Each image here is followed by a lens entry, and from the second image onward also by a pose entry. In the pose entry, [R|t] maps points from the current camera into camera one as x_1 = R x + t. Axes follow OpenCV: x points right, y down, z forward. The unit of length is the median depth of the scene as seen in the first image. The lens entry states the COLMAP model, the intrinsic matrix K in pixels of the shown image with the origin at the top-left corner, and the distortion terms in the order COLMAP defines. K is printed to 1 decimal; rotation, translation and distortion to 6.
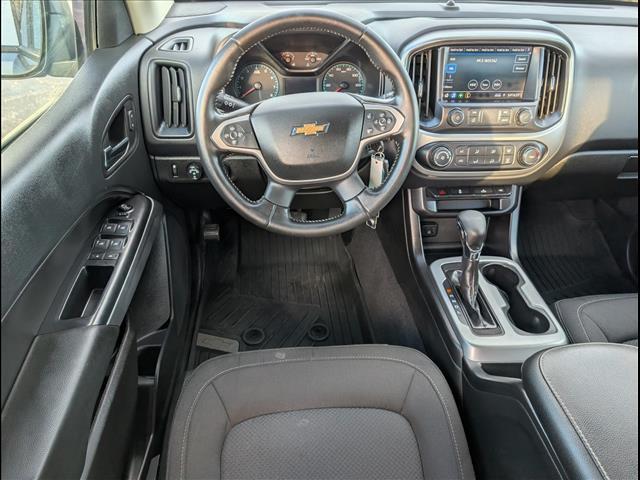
lens RADIAL K [[454.4, 0, 320.0], [0, 454.4, 240.0], [0, 0, 1]] dist [-0.019698, -0.004784]
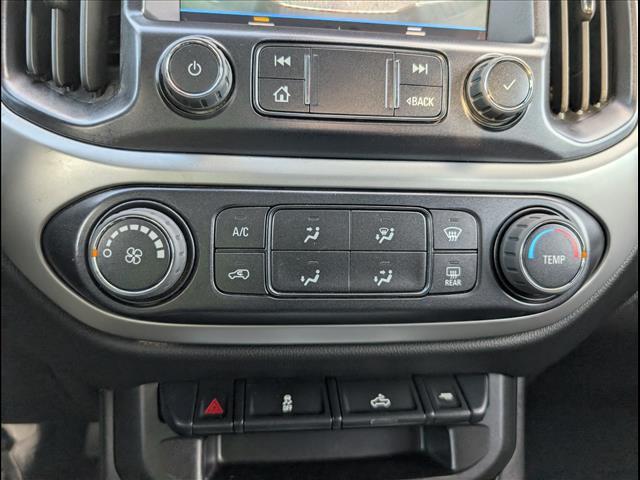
lens RADIAL K [[454.4, 0, 320.0], [0, 454.4, 240.0], [0, 0, 1]] dist [-0.019698, -0.004784]
pose [[0.998987, 0.012826, 0.043133, 0.344327], [0.002223, 0.943279, -0.331992, -0.118907], [-0.044945, 0.331752, 0.942295, 0.797913]]
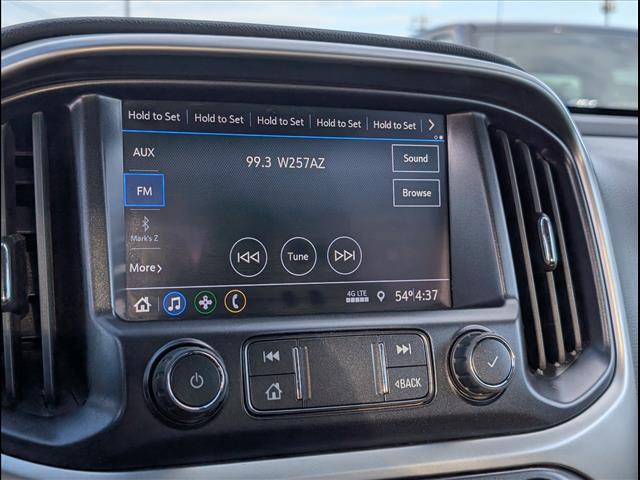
lens RADIAL K [[1019.3, 0, 320.0], [0, 1019.3, 240.0], [0, 0, 1]] dist [0.013975, -0.034117]
pose [[0.945708, -0.018357, 0.324499, 0.201661], [0.189506, 0.842273, -0.504642, -0.076678], [-0.264053, 0.538738, 0.800023, 0.561705]]
